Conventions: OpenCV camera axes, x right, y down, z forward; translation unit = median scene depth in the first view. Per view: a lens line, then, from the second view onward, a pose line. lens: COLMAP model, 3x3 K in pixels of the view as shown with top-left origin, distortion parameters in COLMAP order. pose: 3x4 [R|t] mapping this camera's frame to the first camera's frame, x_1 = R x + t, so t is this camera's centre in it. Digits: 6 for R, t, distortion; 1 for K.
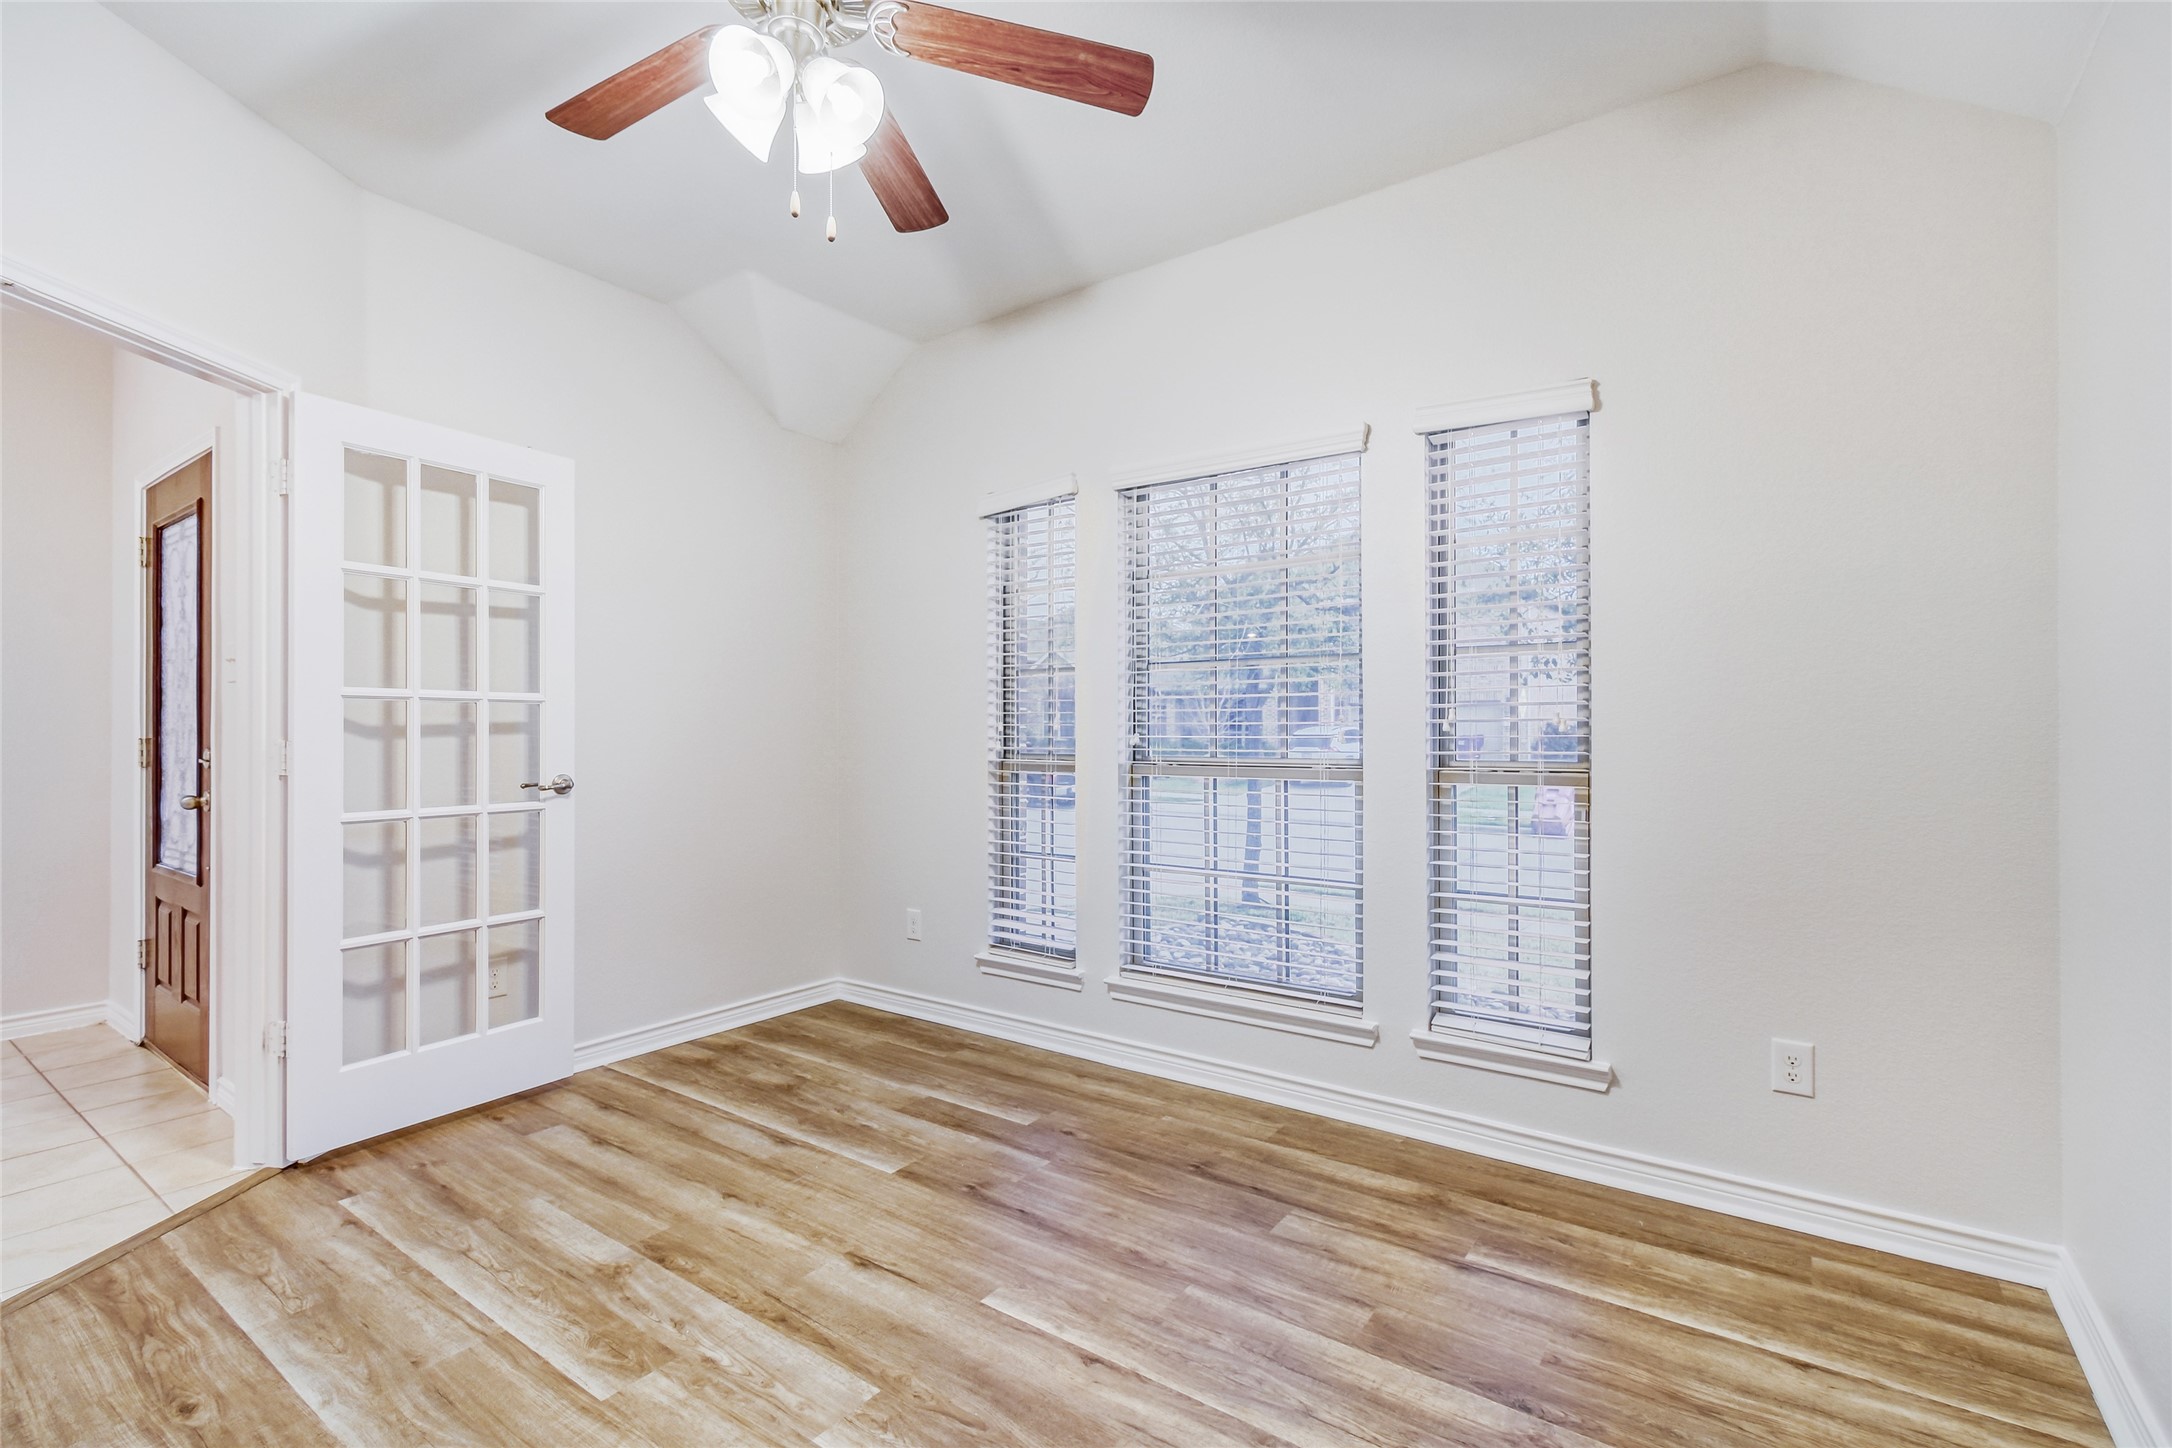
lens RADIAL K [[978.0, 0, 1084.2], [0, 978.0, 725.9], [0, 0, 1]] dist [0.005366, -0.003121]
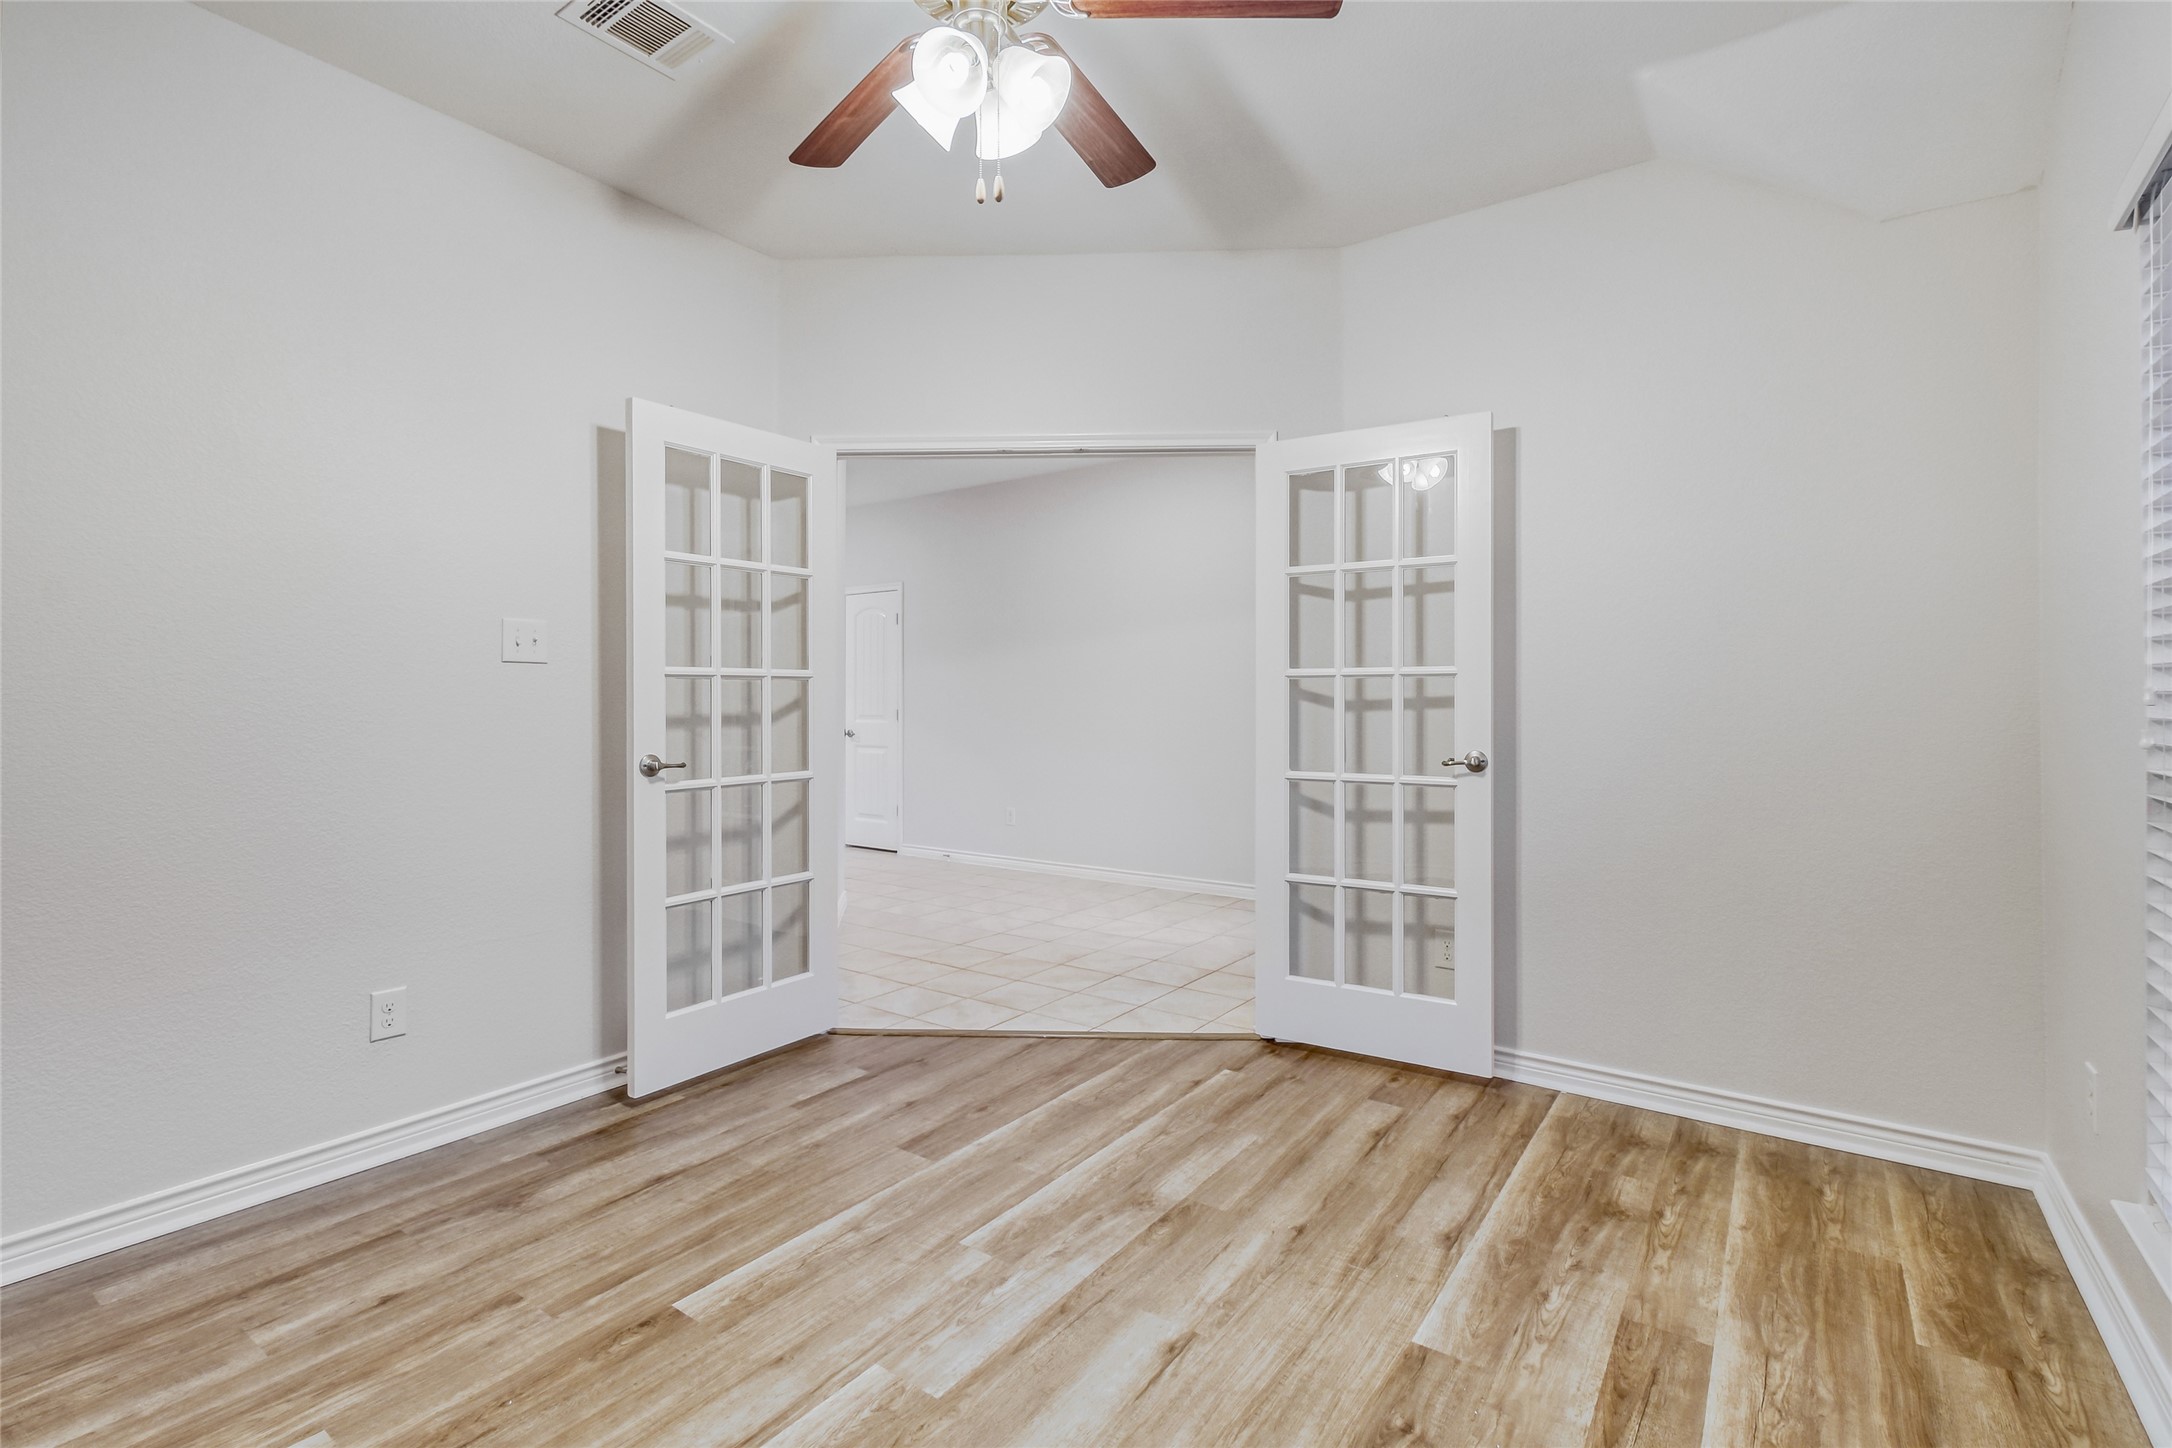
lens RADIAL K [[978.0, 0, 1084.2], [0, 978.0, 725.9], [0, 0, 1]] dist [0.005366, -0.003121]
pose [[-0.002061, 0.021837, -0.999759, 0.487246], [0.006859, 0.999738, 0.021822, 0.001505], [0.999974, -0.006812, -0.002211, 0.763420]]
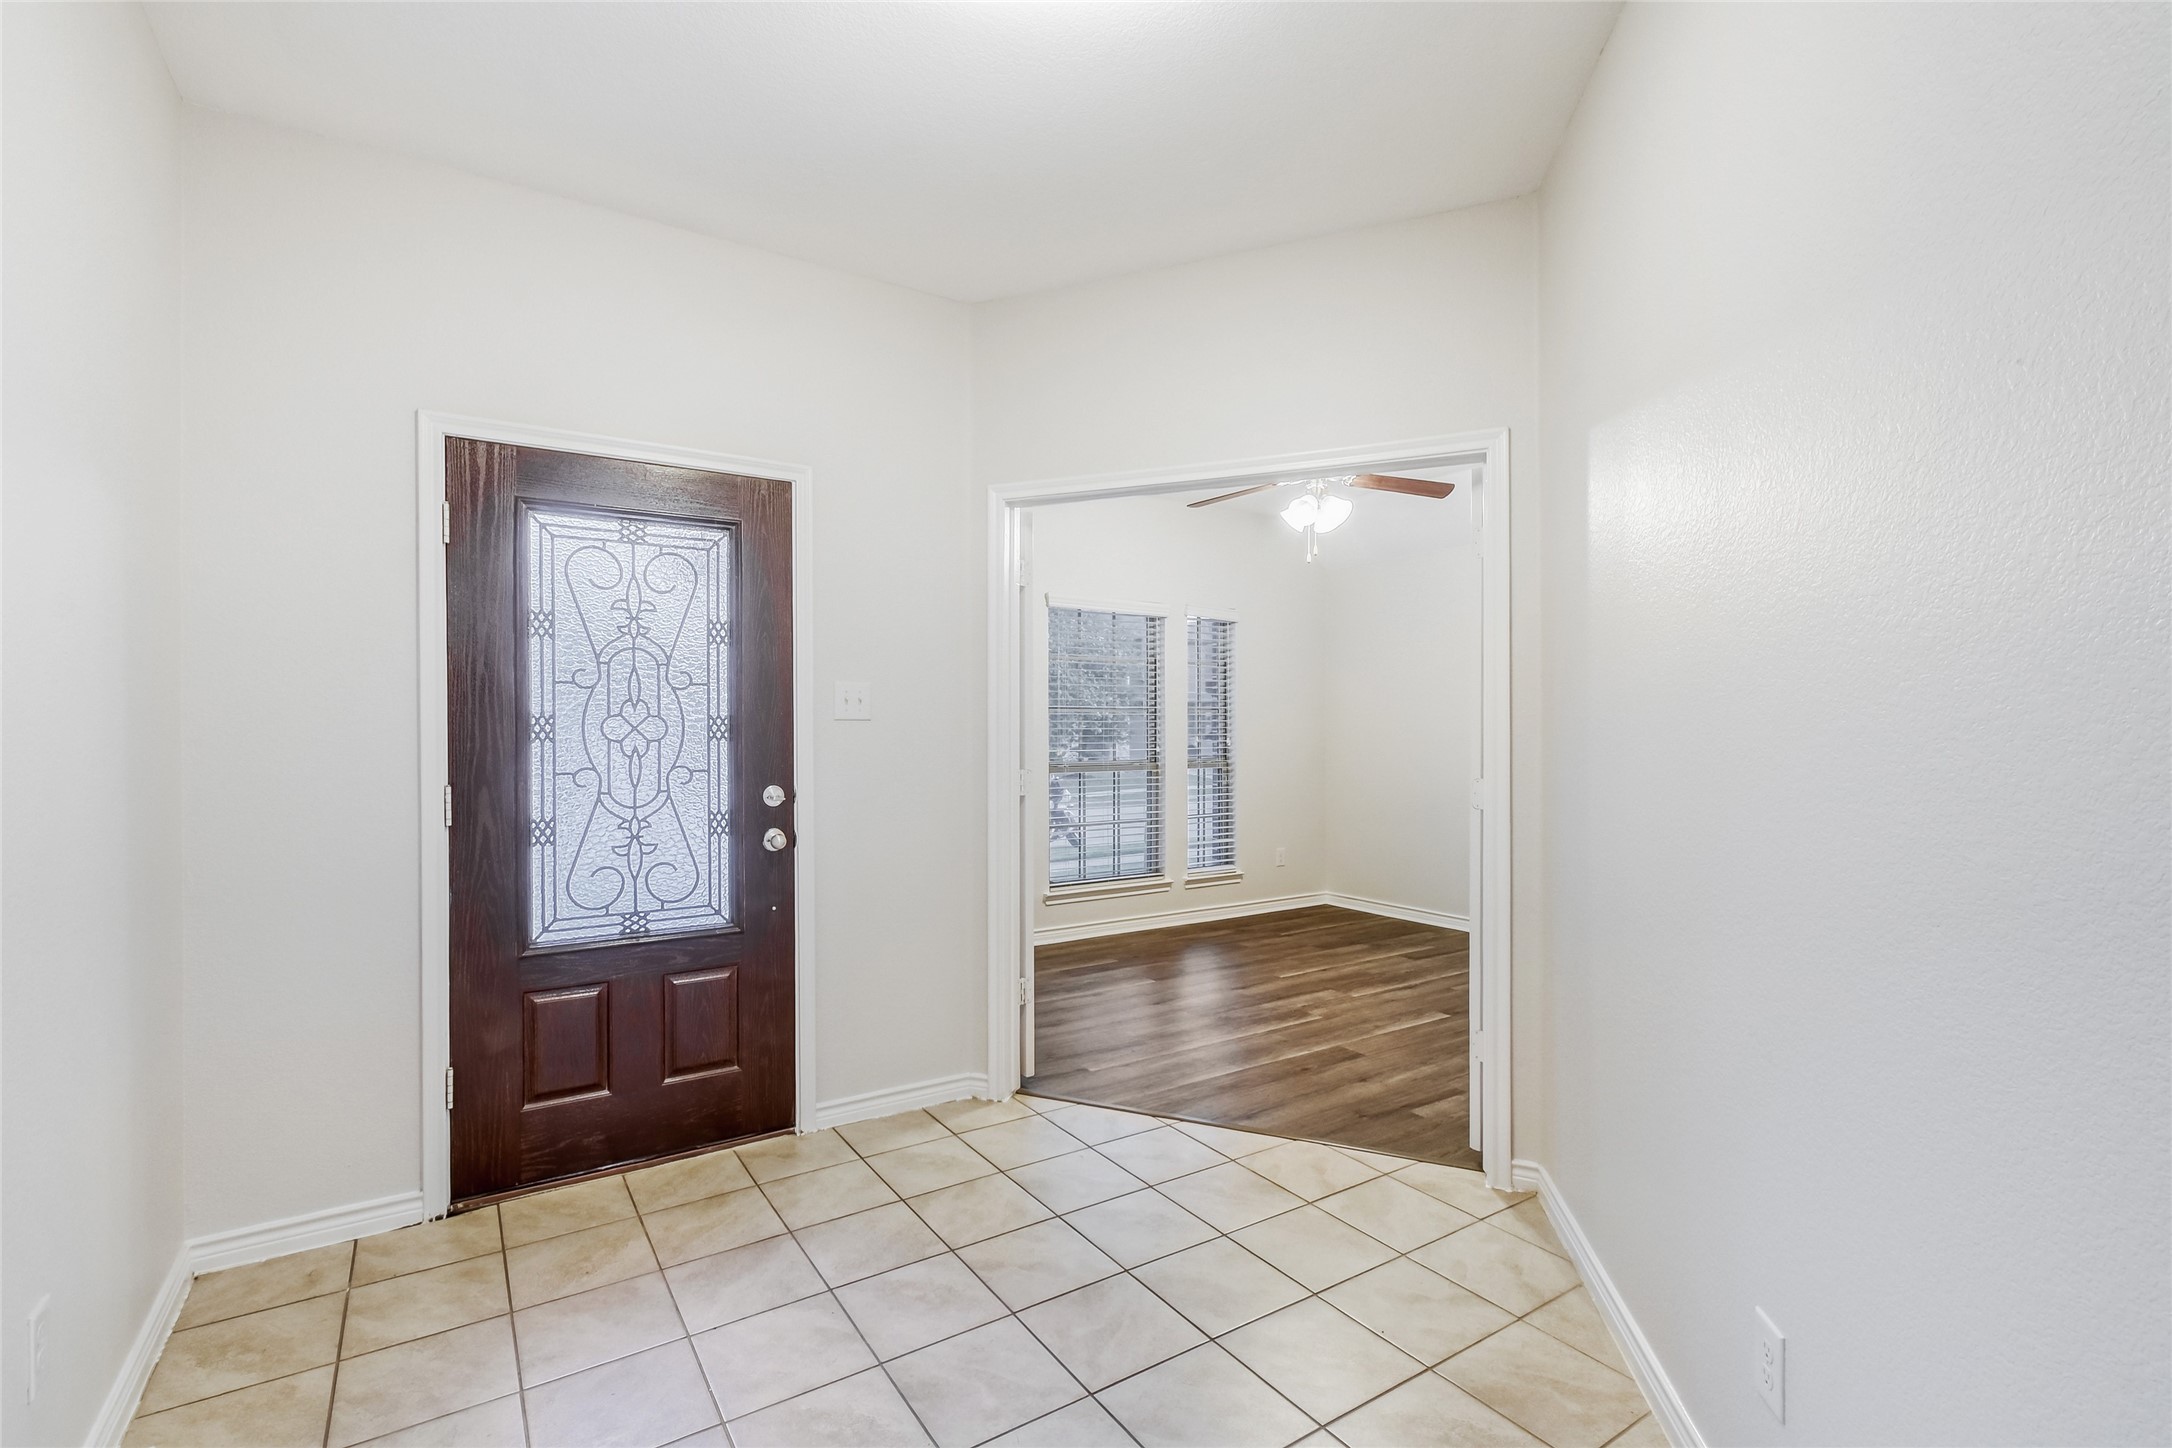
lens RADIAL K [[978.0, 0, 1084.2], [0, 978.0, 725.9], [0, 0, 1]] dist [0.005366, -0.003121]
pose [[0.361088, -0.000715, 0.932532, -2.027325], [-0.004952, 0.999984, 0.002684, -0.049855], [-0.932519, -0.005587, 0.361078, 0.433839]]
